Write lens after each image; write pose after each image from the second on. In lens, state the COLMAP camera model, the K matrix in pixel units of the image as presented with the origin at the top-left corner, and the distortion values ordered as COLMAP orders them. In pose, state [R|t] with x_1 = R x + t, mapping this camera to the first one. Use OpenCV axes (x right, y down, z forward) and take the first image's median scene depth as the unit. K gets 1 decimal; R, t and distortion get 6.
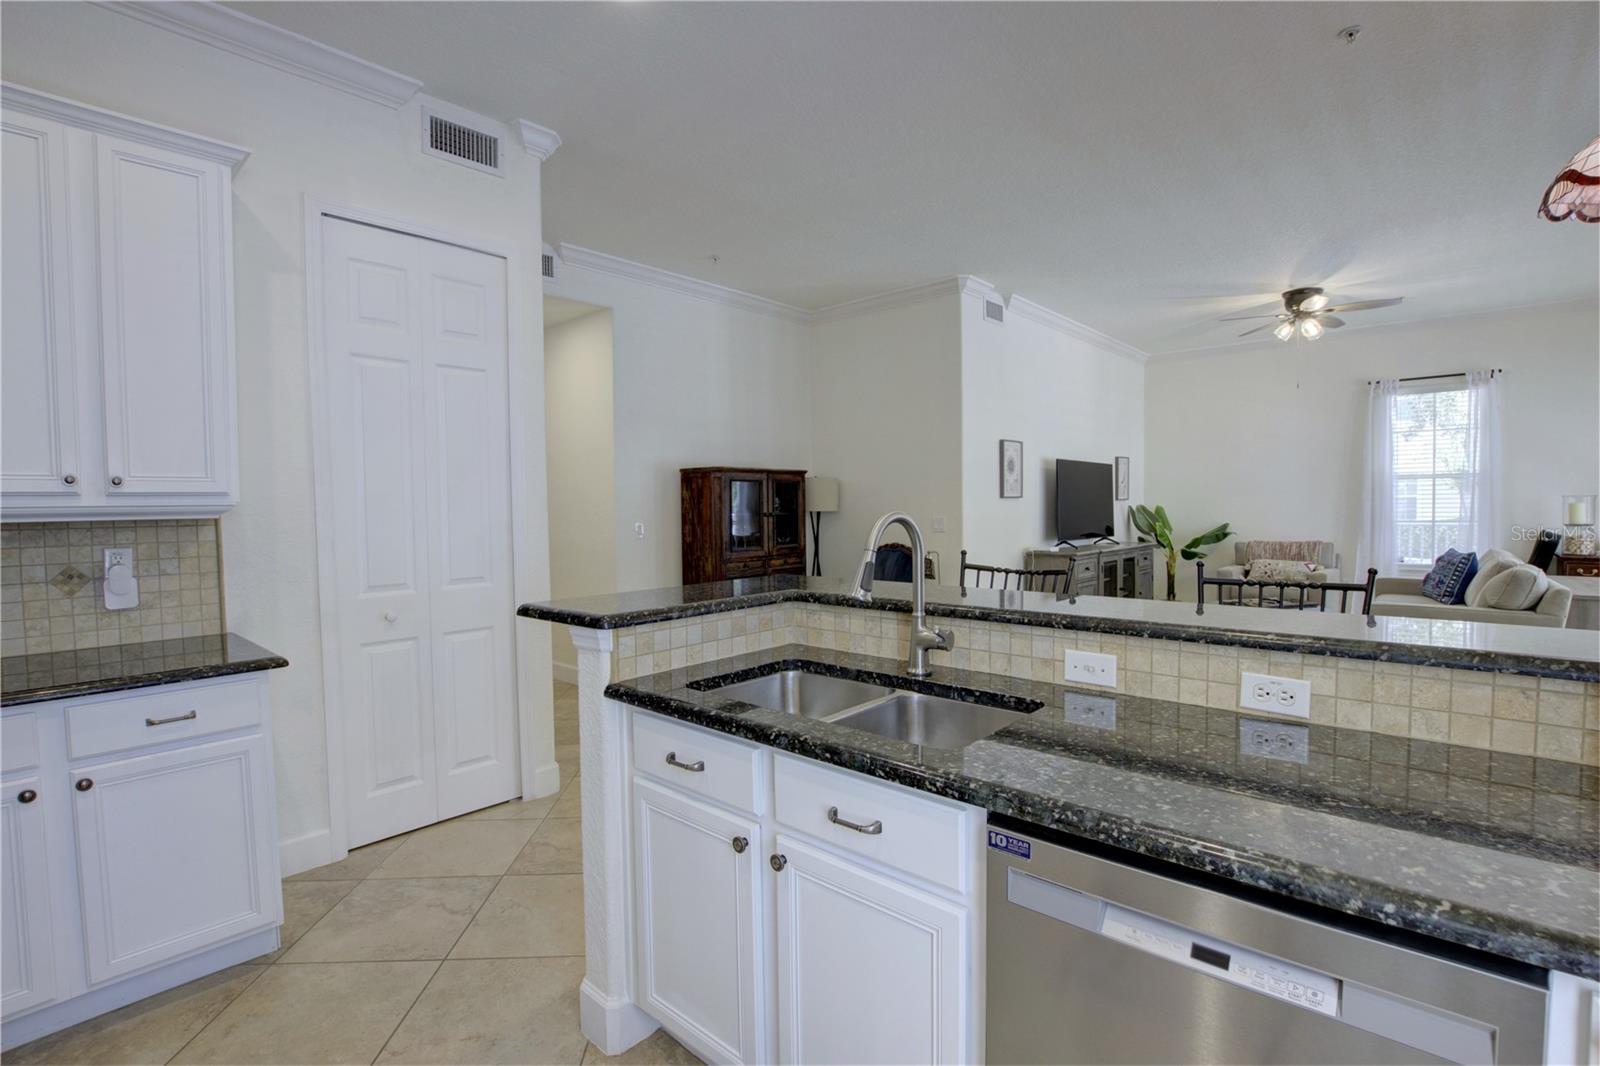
lens RADIAL K [[719.1, 0, 800.0], [0, 719.1, 533.0], [0, 0, 1]] dist [-0.036487, 0.000235]
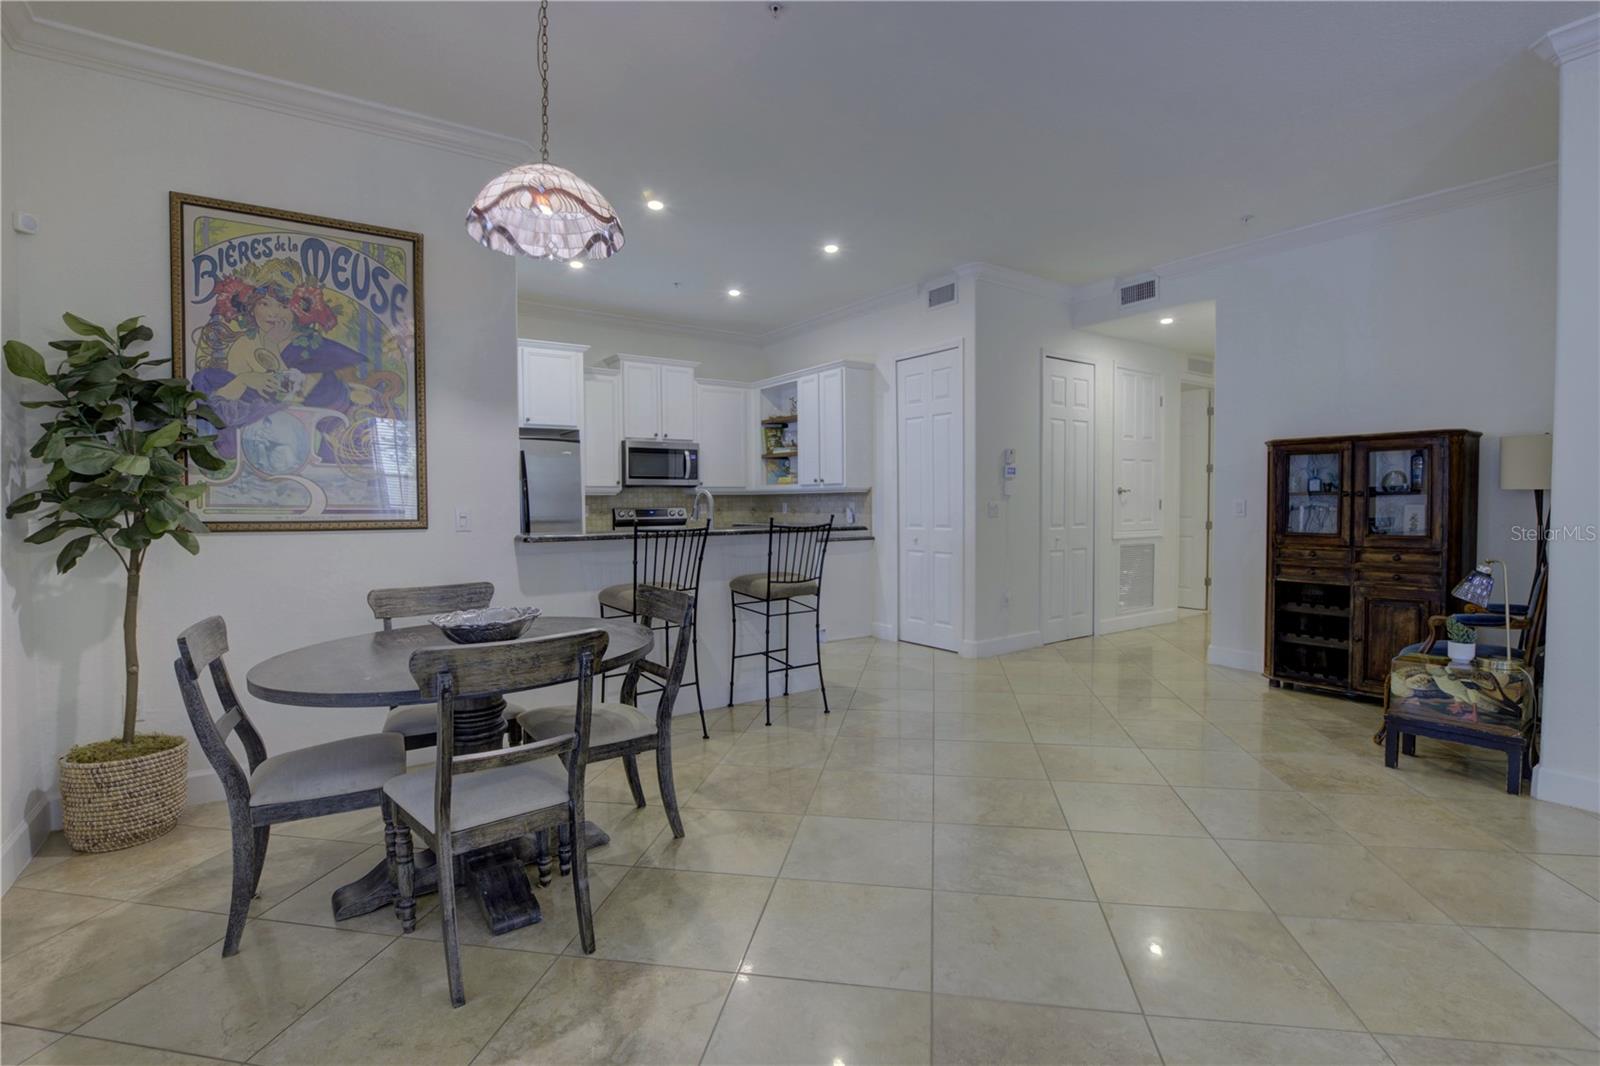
lens RADIAL K [[742.5, 0, 807.4], [0, 742.5, 534.3], [0, 0, 1]] dist [-0.036569, -0.000431]
pose [[-0.244057, 0.057533, -0.968053, 0.726006], [-0.023908, 0.997578, 0.065315, -0.014690], [0.969466, 0.039084, -0.242091, 0.544236]]
